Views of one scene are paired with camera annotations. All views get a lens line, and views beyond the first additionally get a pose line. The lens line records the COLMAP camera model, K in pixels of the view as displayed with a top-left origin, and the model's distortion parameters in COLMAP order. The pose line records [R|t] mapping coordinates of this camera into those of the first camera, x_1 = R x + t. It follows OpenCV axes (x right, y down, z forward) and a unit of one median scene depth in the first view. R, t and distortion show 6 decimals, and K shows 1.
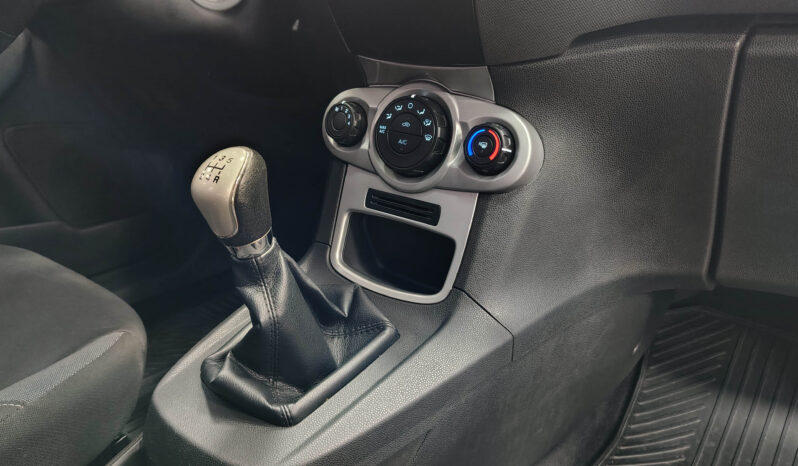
lens RADIAL K [[570.4, 0, 397.9], [0, 570.4, 224.9], [0, 0, 1]] dist [0.037785, -0.037195]
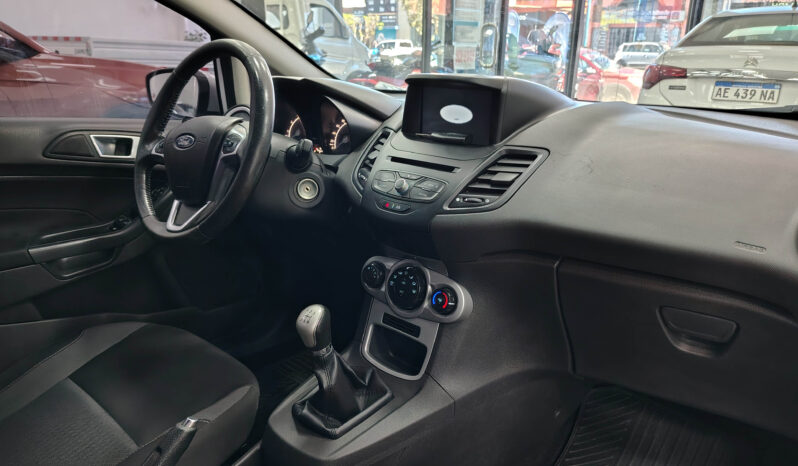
lens RADIAL K [[570.4, 0, 399.6], [0, 570.4, 235.8], [0, 0, 1]] dist [0.037785, -0.037195]
pose [[0.995166, 0.034194, -0.092066, 0.174268], [-0.040413, 0.996964, -0.066557, -0.211257], [0.089511, 0.069956, 0.993526, -0.907904]]
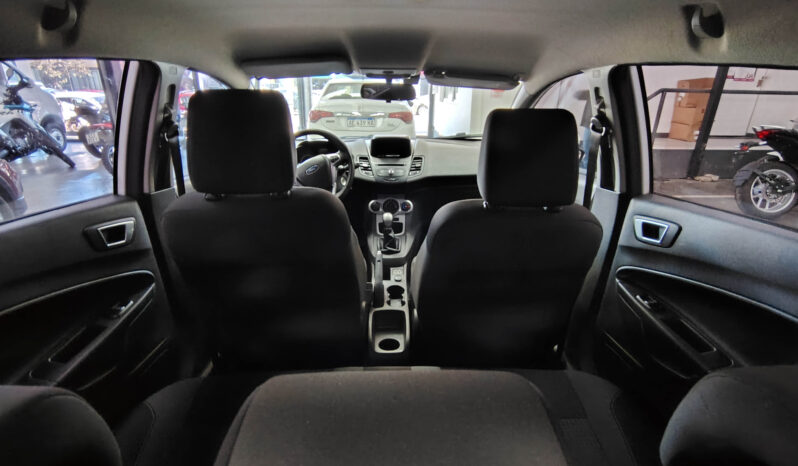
lens RADIAL K [[384.3, 0, 394.5], [0, 384.3, 233.5], [0, 0, 1]] dist [-0.000189, 0.000960]
pose [[0.790156, -0.215507, 0.573768, -2.304252], [0.228185, 0.972284, 0.050948, -0.088218], [-0.568845, 0.090668, 0.817432, -2.217736]]
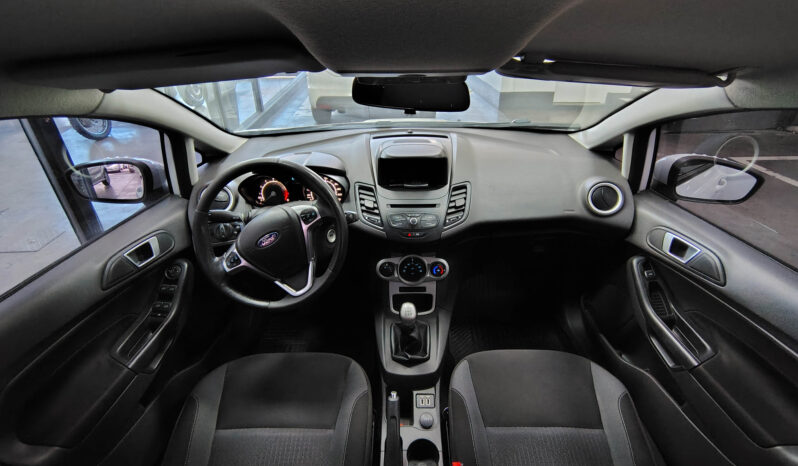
lens RADIAL K [[384.3, 0, 398.4], [0, 384.3, 235.9], [0, 0, 1]] dist [-0.000189, 0.000960]
pose [[0.807768, -0.318481, 0.496065, -1.172231], [0.235934, 0.945824, 0.223050, -0.925308], [-0.540227, -0.063134, 0.839148, -0.902096]]
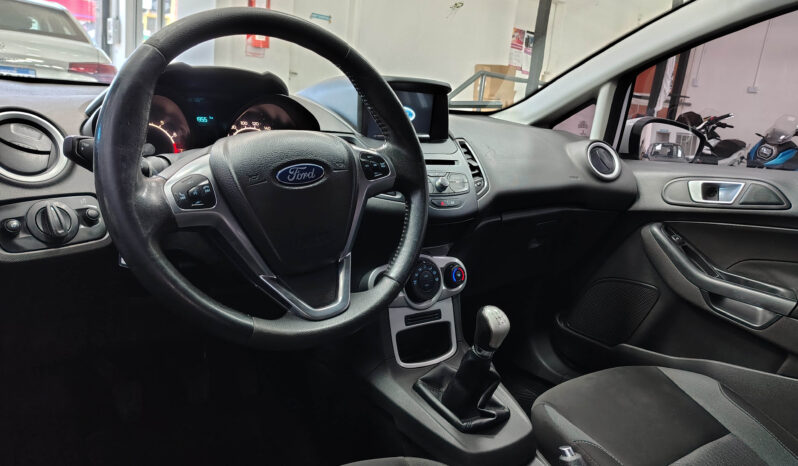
lens RADIAL K [[570.4, 0, 390.9], [0, 570.4, 252.1], [0, 0, 1]] dist [0.037785, -0.037195]
pose [[0.301805, -0.241351, 0.922314, -1.890936], [0.264783, 0.950585, 0.162105, -0.630384], [-0.915862, 0.195289, 0.350797, 0.414857]]
